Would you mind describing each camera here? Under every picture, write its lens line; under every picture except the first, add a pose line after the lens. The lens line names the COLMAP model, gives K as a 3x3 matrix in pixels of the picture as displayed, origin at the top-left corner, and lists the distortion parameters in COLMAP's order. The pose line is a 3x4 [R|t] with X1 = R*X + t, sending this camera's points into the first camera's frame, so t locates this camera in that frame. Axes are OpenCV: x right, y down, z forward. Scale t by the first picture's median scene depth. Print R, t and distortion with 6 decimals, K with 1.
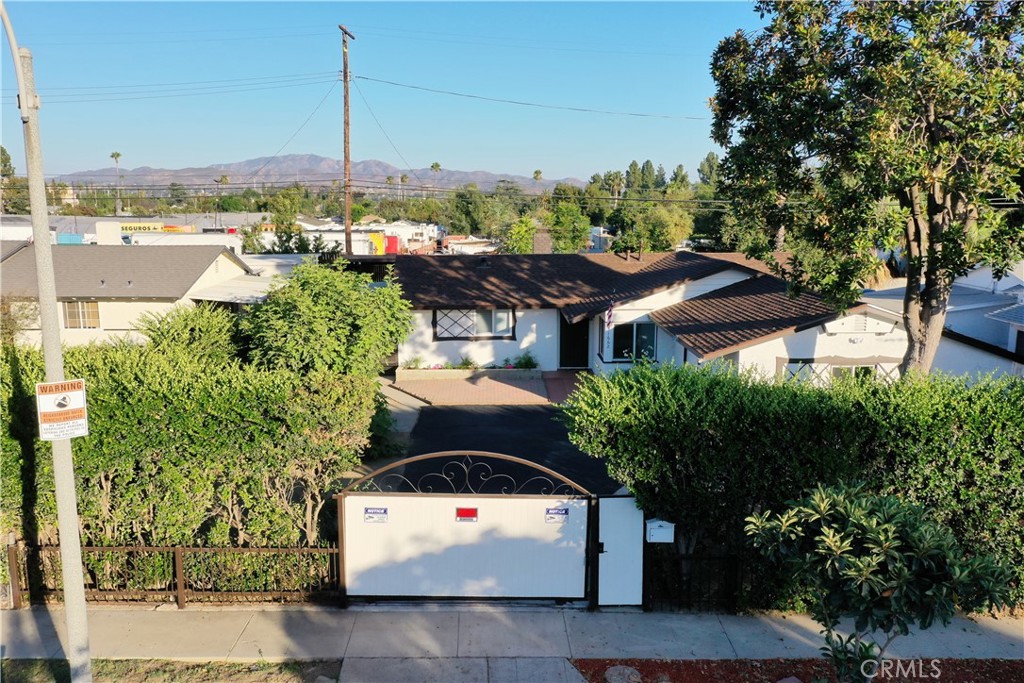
lens RADIAL K [[810.4, 0, 510.5], [0, 810.4, 340.9], [0, 0, 1]] dist [0.007657, -0.004405]
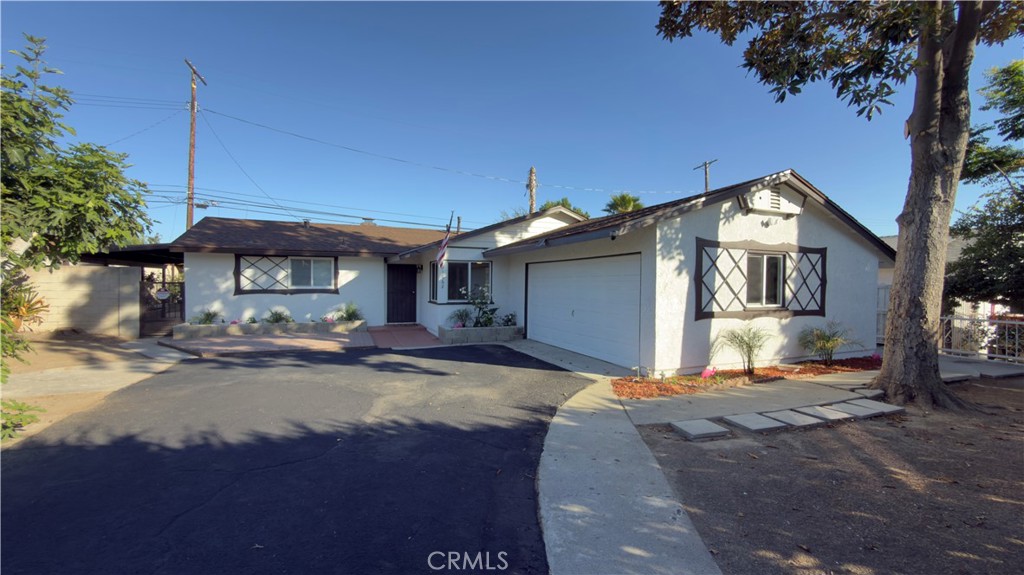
lens RADIAL K [[409.1, 0, 511.9], [0, 409.1, 289.4], [0, 0, 1]] dist [0.003124, 0.000184]
pose [[0.931709, 0.005621, 0.363162, 0.021759], [0.054114, 0.986572, -0.154104, 0.079396], [-0.359152, 0.163232, 0.918894, 0.491819]]
